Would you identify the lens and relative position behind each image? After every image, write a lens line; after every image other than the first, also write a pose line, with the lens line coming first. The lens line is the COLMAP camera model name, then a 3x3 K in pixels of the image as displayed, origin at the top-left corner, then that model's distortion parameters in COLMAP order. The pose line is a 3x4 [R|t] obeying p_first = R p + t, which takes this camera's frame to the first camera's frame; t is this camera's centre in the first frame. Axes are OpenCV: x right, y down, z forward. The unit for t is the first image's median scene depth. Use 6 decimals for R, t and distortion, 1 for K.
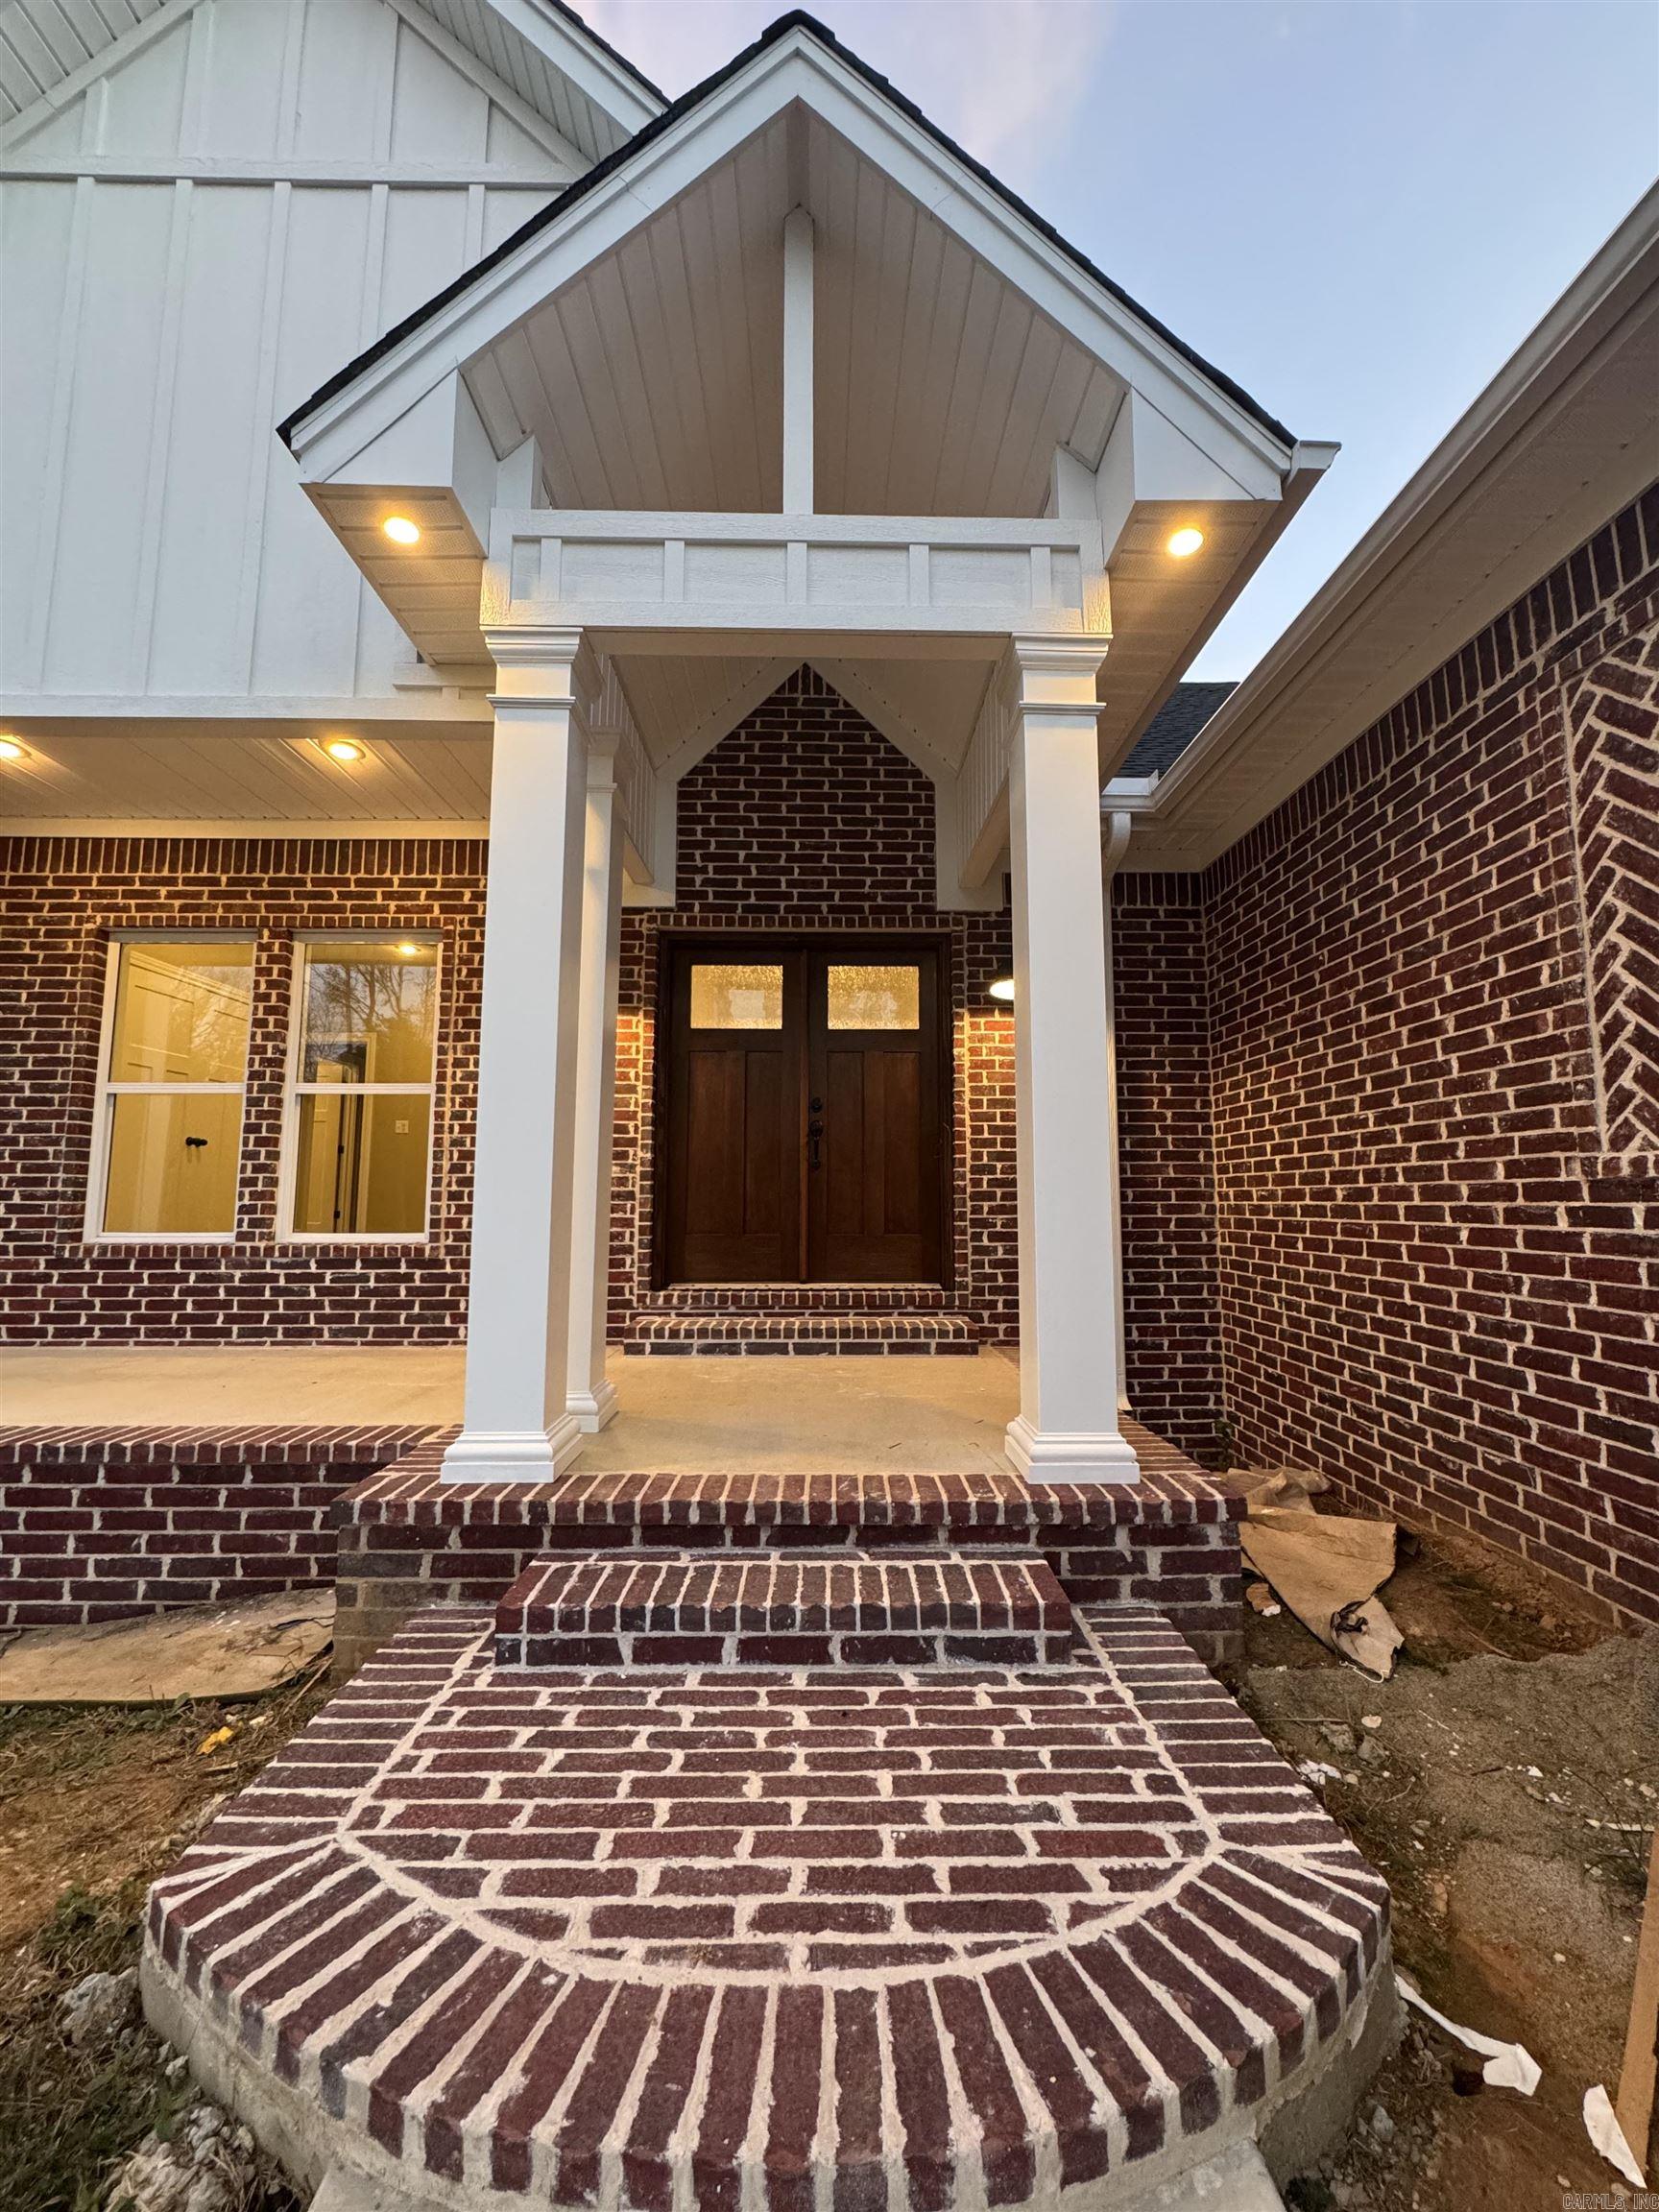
lens RADIAL K [[886.9, 0, 833.5], [0, 886.9, 1107.1], [0, 0, 1]] dist [-0.000859, 0.000457]
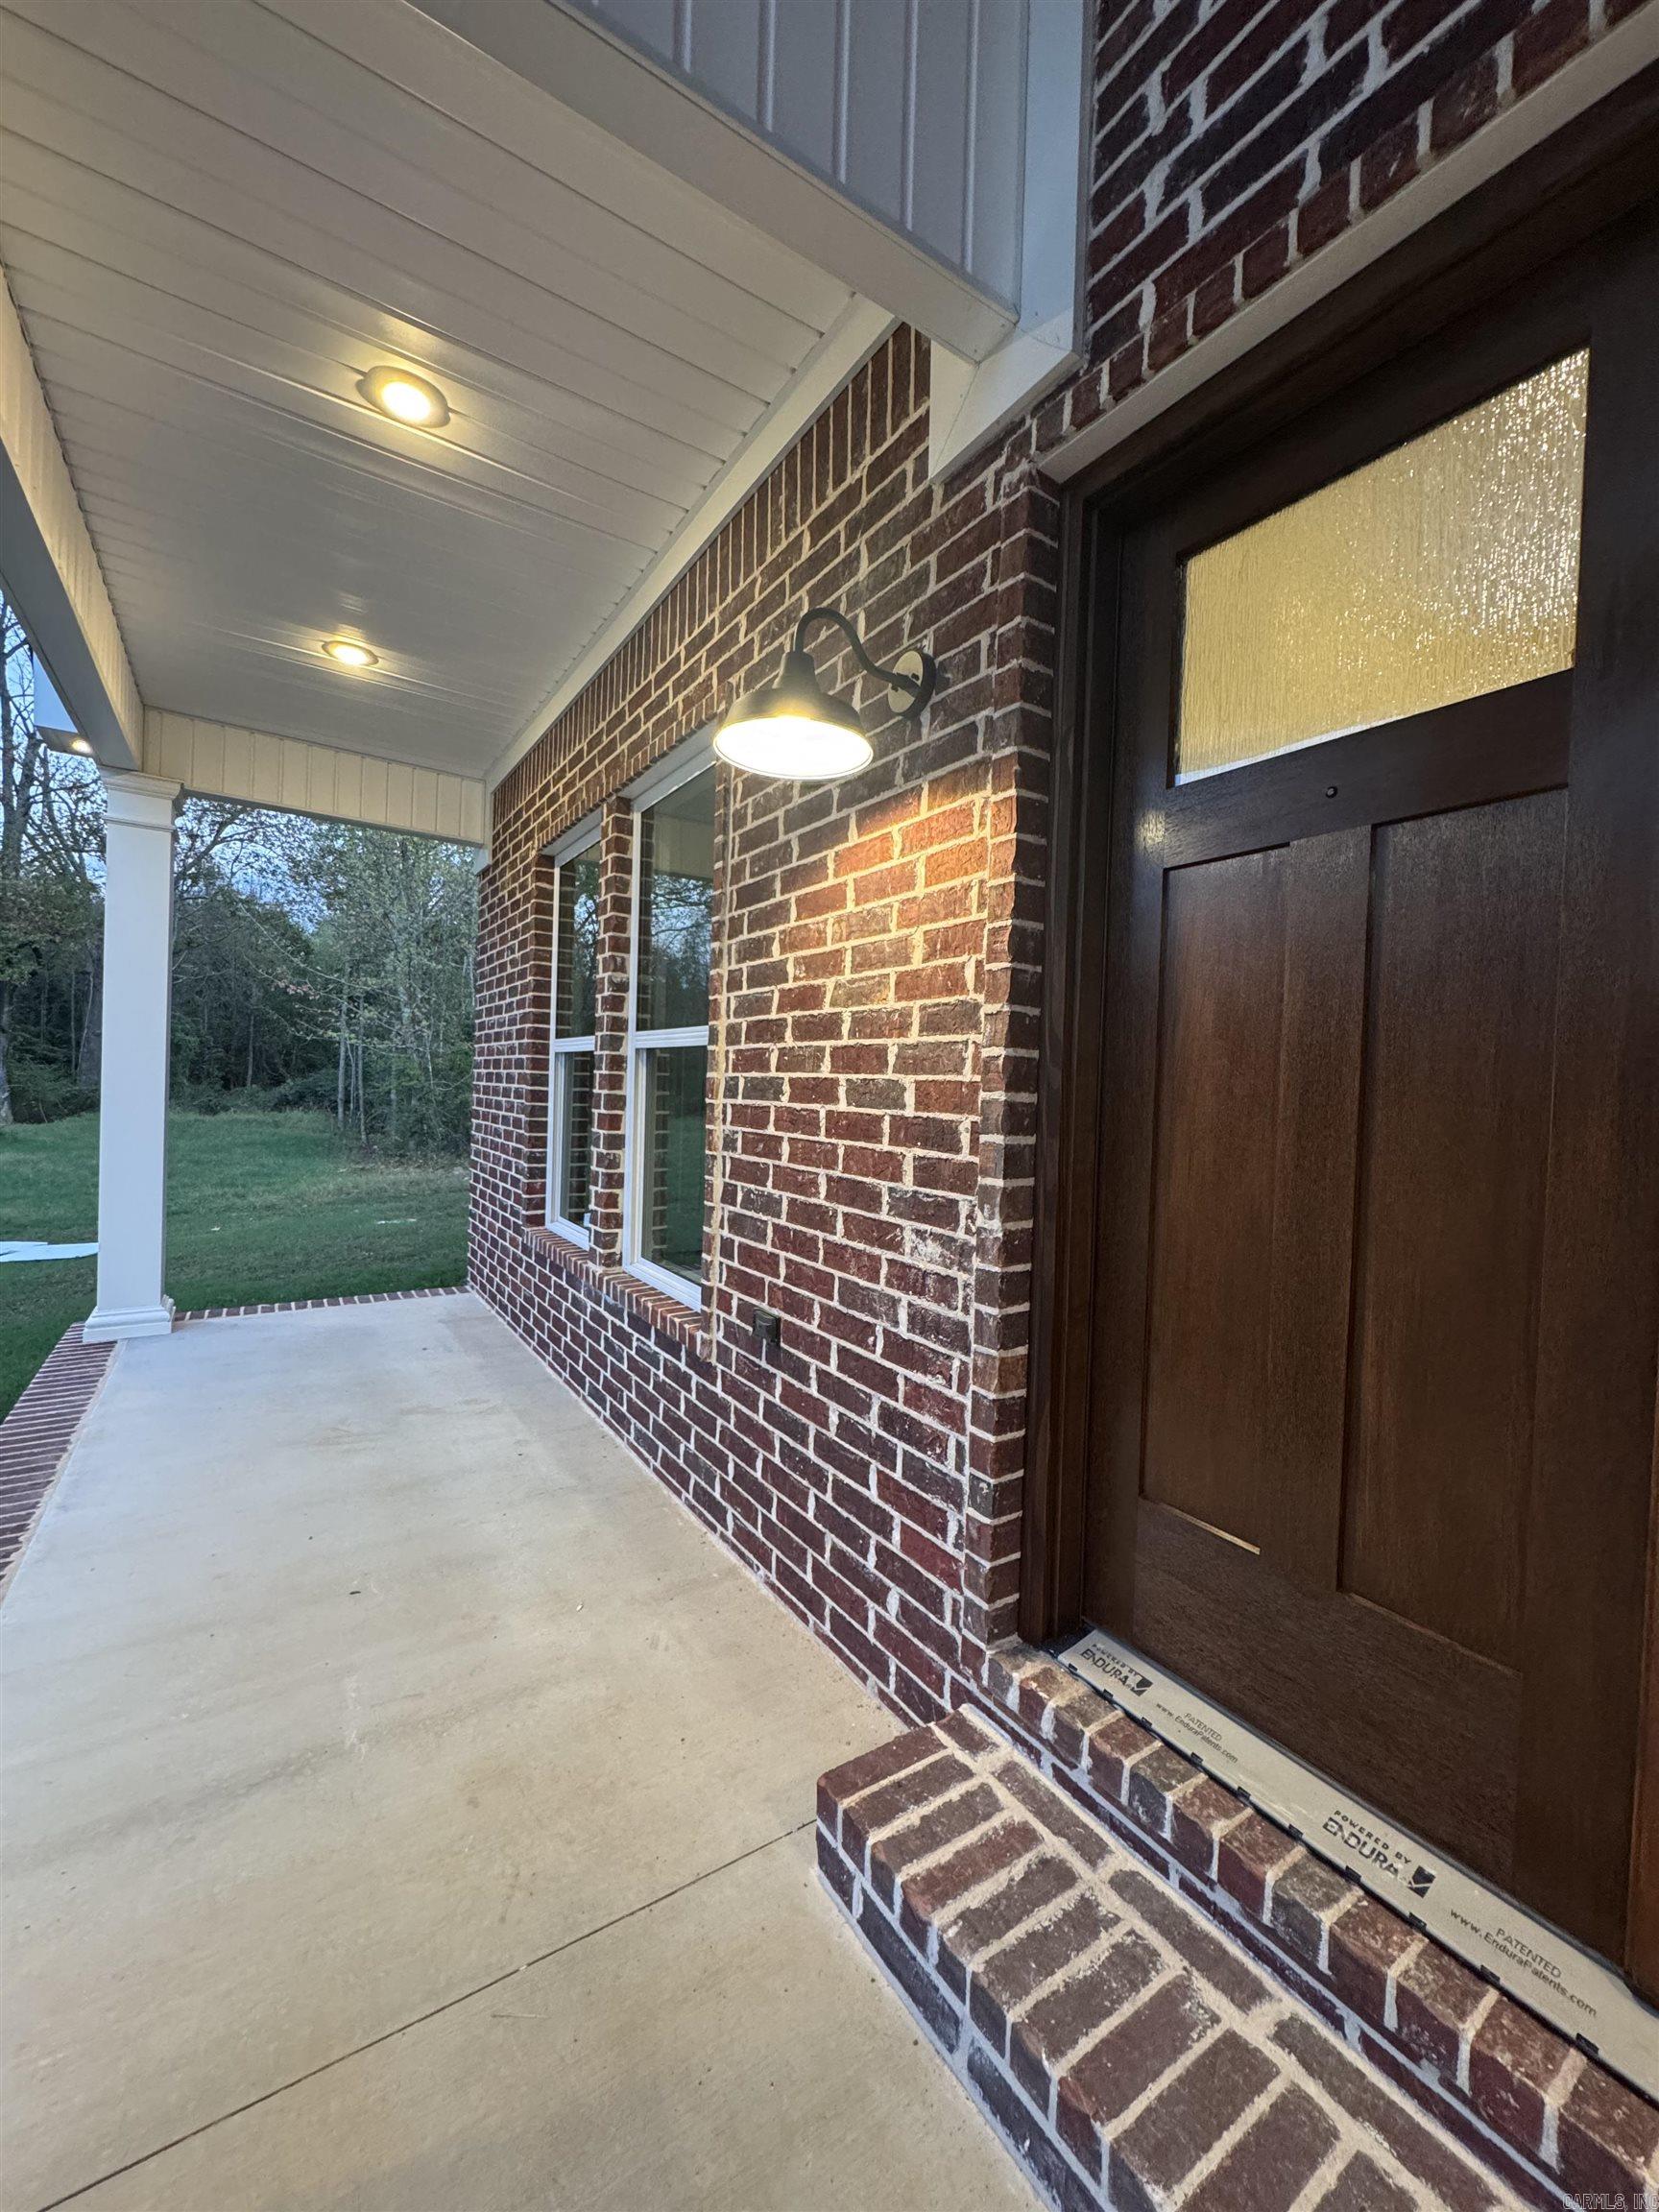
lens RADIAL K [[886.9, 0, 822.9], [0, 886.9, 1106.0], [0, 0, 1]] dist [-0.000859, 0.000457]
pose [[0.528122, 0.035771, -0.848414, 0.029121], [0.061905, 0.994832, 0.080479, -0.018983], [0.846909, -0.095024, 0.523179, 0.856846]]
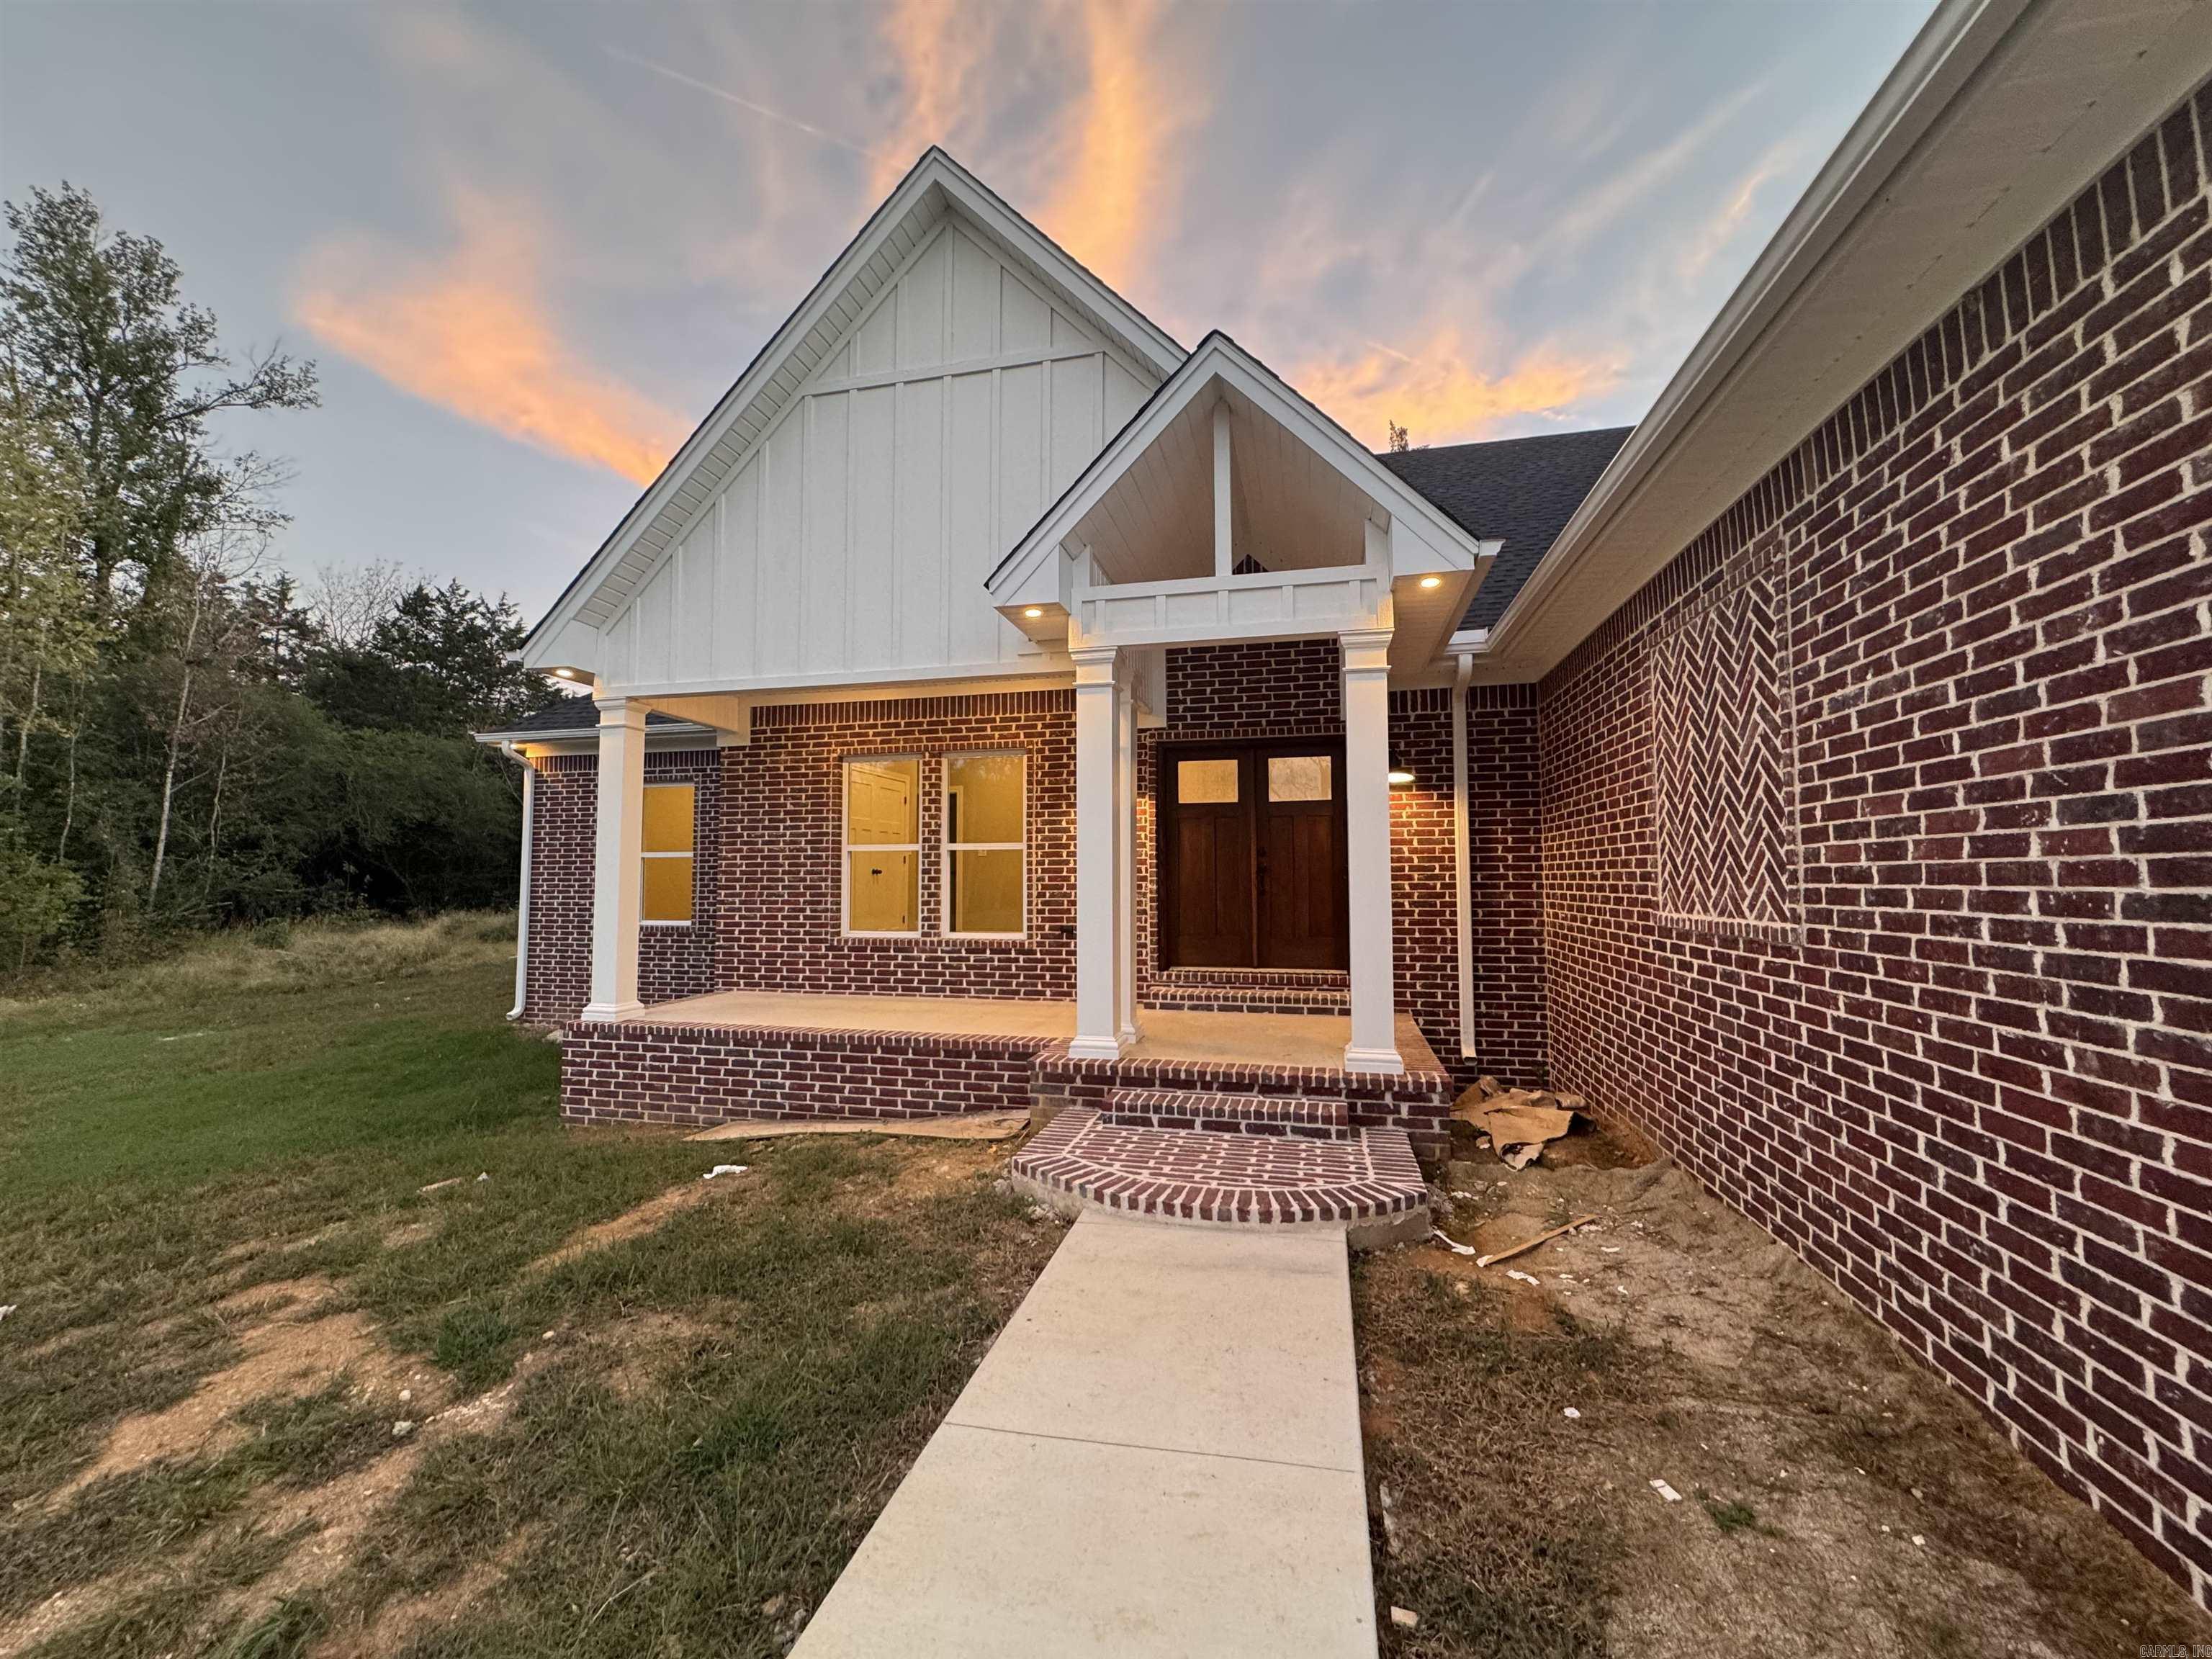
lens RADIAL K [[886.9, 0, 1098.6], [0, 886.9, 824.3], [0, 0, 1]] dist [-0.000859, 0.000457]
pose [[0.966003, -0.020089, -0.257748, 0.117540], [0.031551, 0.998685, 0.040413, -0.137111], [0.256597, -0.047171, 0.965367, -0.612729]]
